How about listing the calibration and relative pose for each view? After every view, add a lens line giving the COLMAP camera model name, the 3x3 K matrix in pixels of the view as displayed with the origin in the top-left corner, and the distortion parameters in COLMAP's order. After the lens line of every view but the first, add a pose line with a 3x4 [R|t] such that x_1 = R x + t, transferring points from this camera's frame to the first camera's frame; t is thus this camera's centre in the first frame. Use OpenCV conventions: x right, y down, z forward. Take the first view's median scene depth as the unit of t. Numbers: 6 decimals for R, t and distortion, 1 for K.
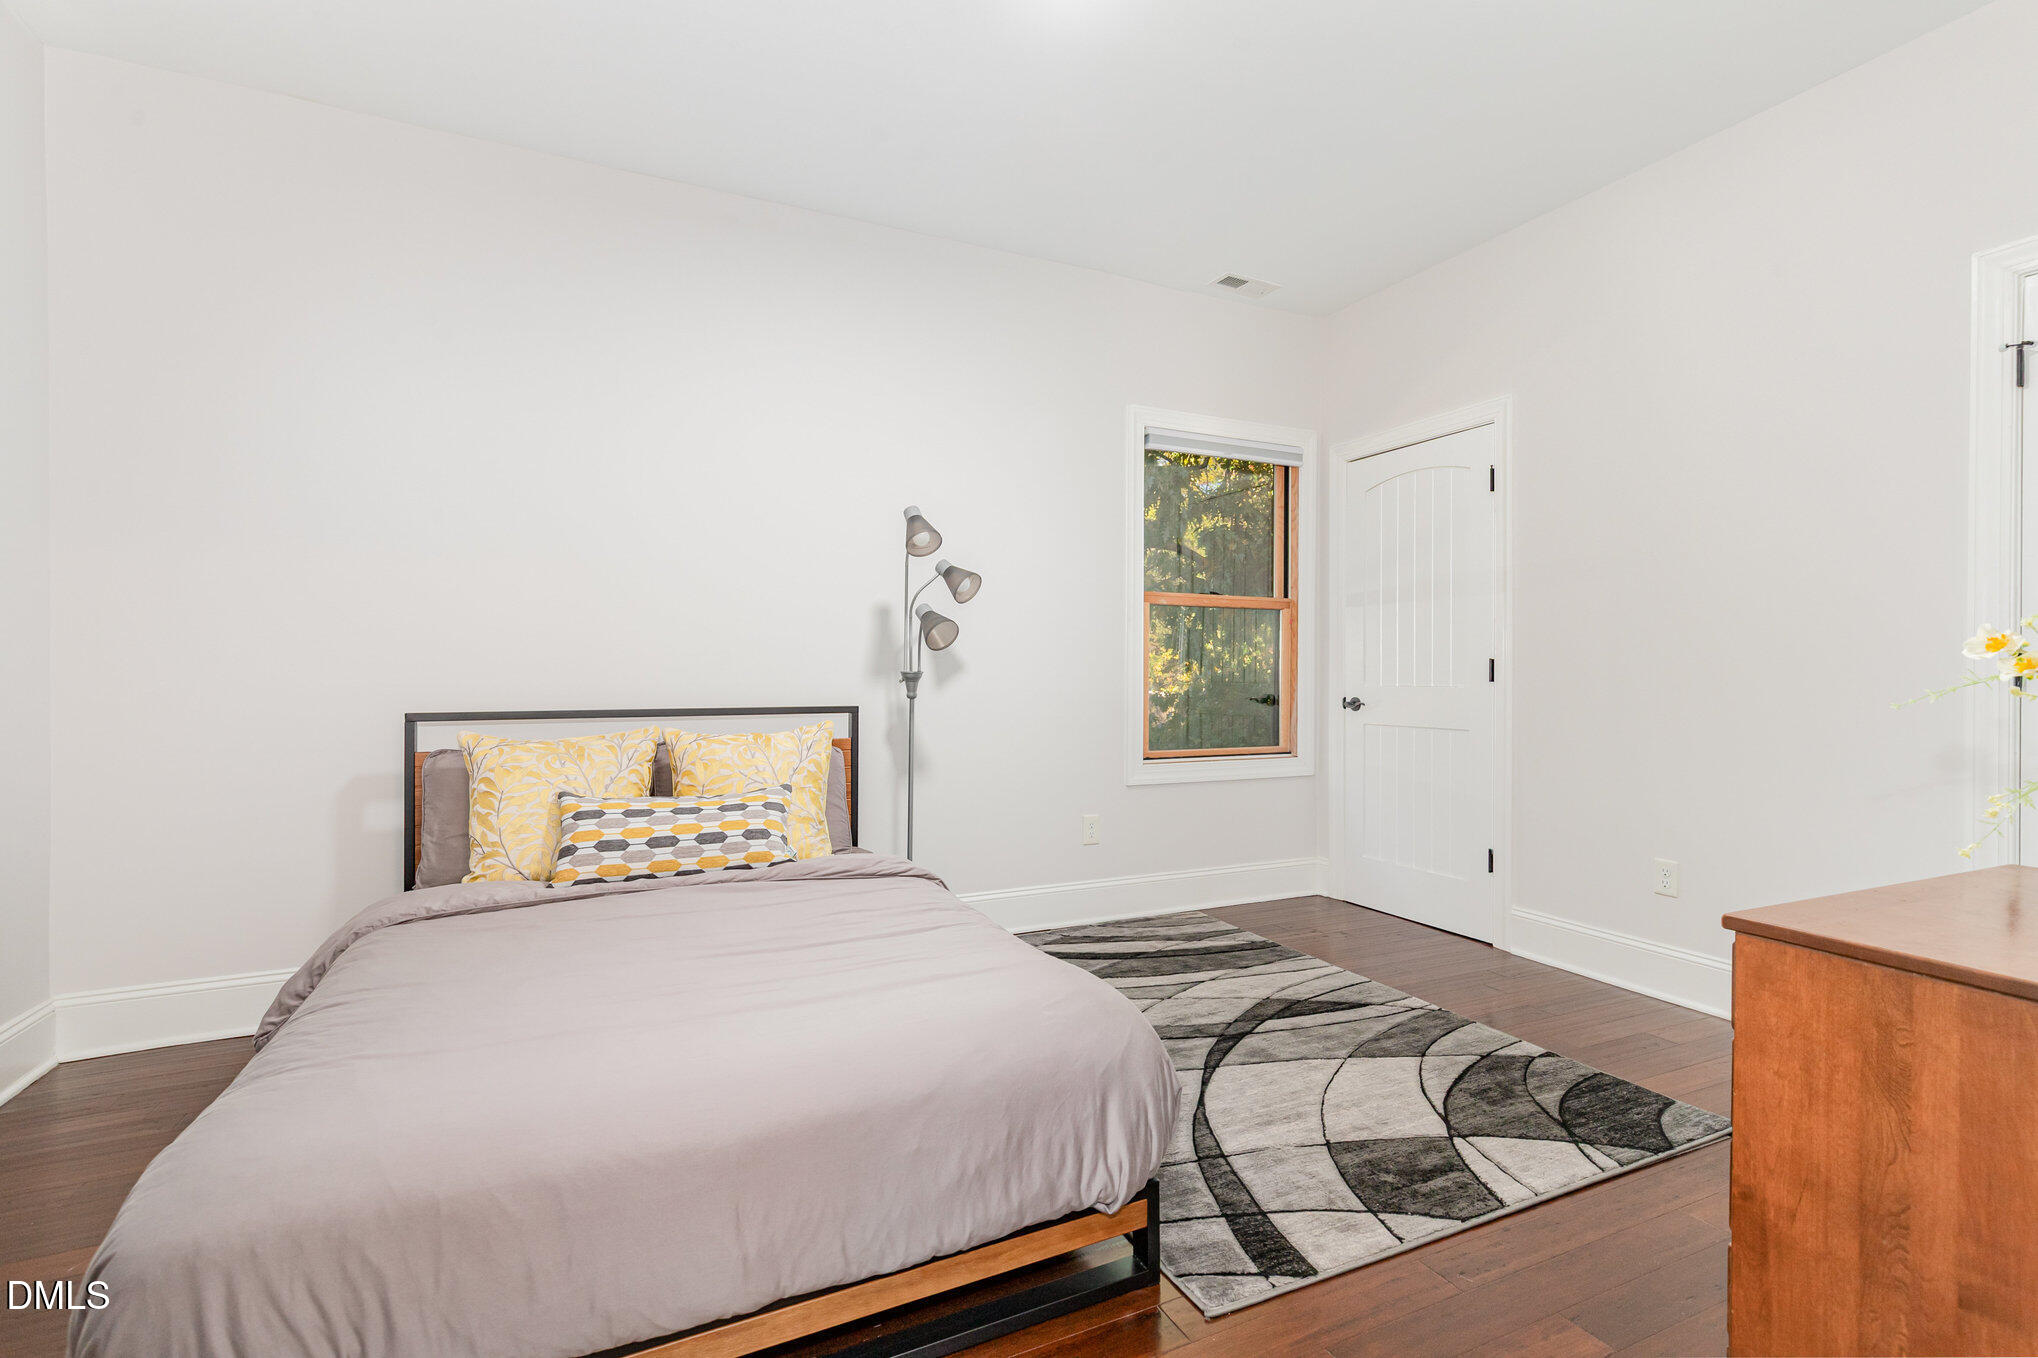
lens RADIAL K [[917.9, 0, 1019.0], [0, 917.9, 679.0], [0, 0, 1]] dist [0.003711, 0.000583]
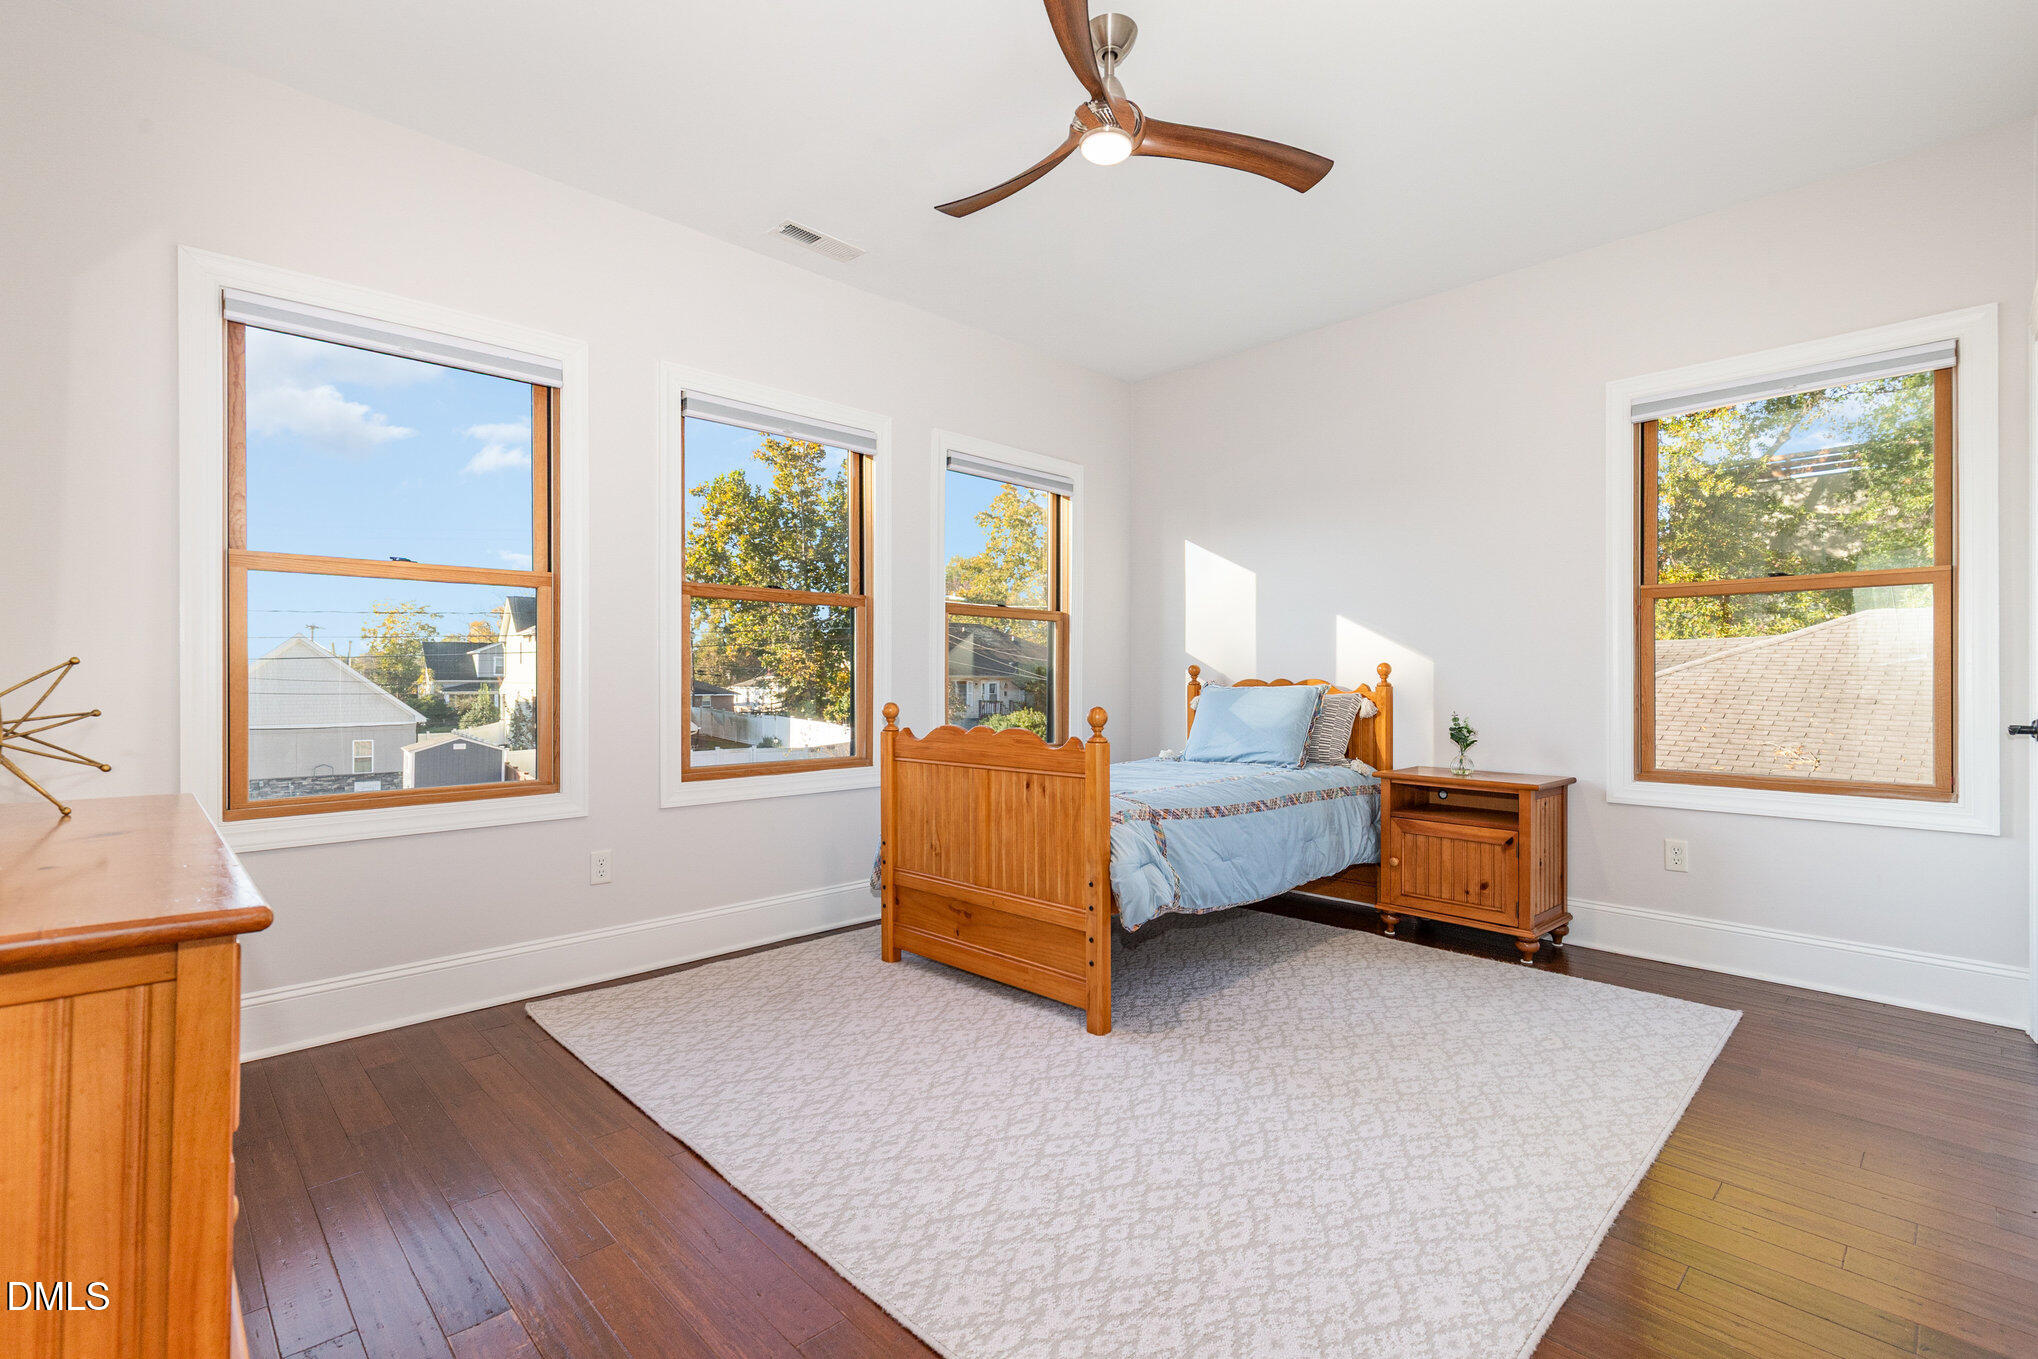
lens RADIAL K [[917.9, 0, 1019.0], [0, 917.9, 679.5], [0, 0, 1]] dist [0.003711, 0.000583]
pose [[0.959426, 0.006020, 0.281897, 0.193187], [-0.005268, 0.999980, -0.003425, -0.001775], [-0.281912, 0.001801, 0.959438, 0.094952]]
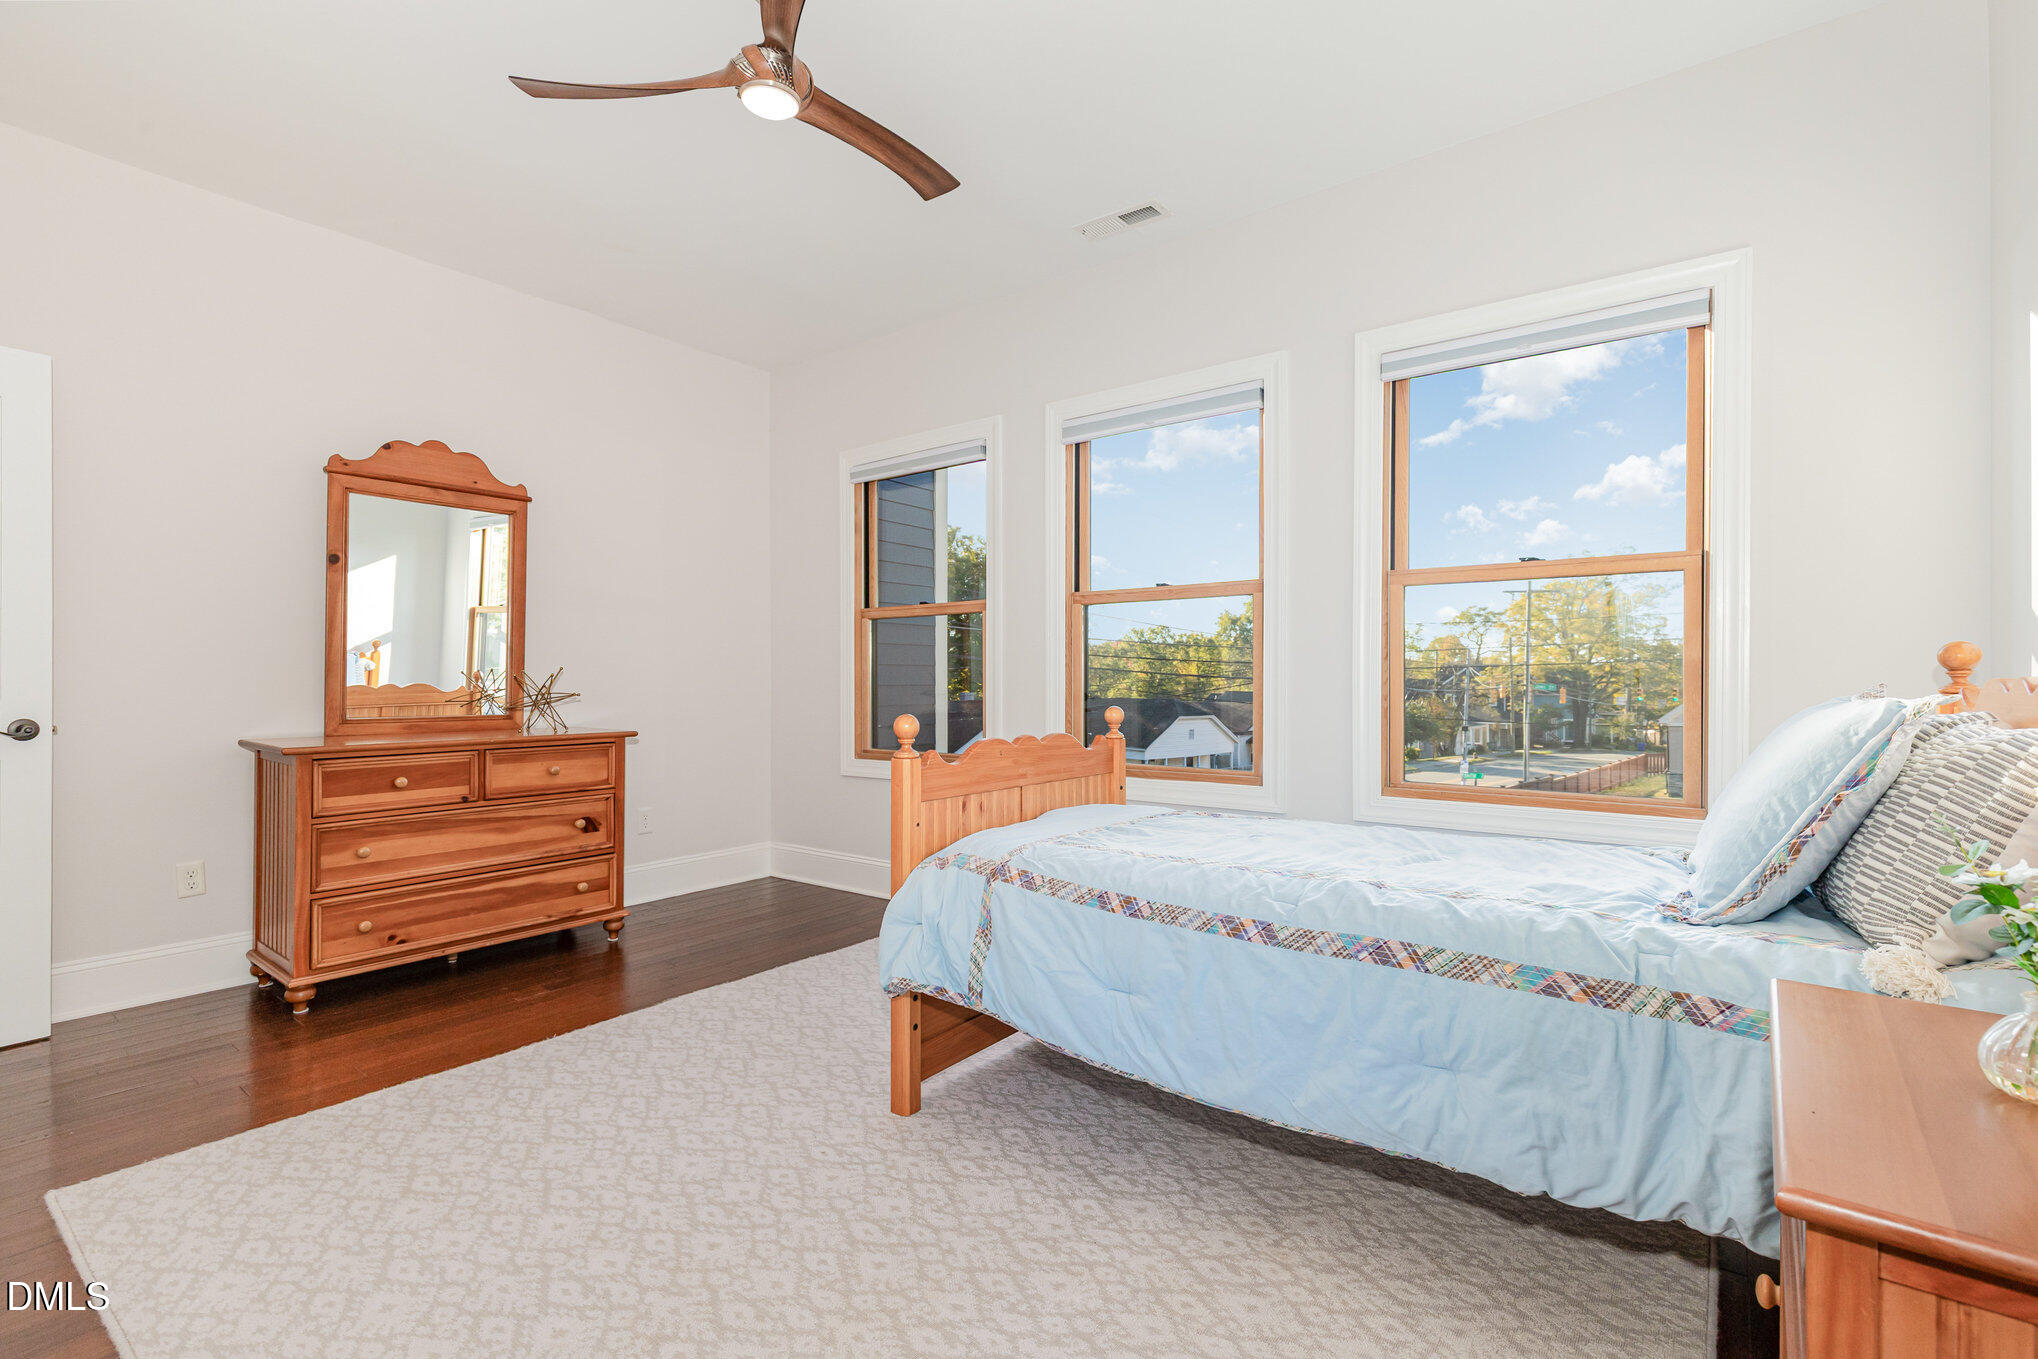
lens RADIAL K [[917.9, 0, 1019.0], [0, 917.9, 679.5], [0, 0, 1]] dist [0.003711, 0.000583]
pose [[0.422786, 0.007017, -0.906202, 0.279935], [-0.000012, 0.999970, 0.007738, -0.002701], [0.906229, -0.003261, 0.422774, 0.146136]]
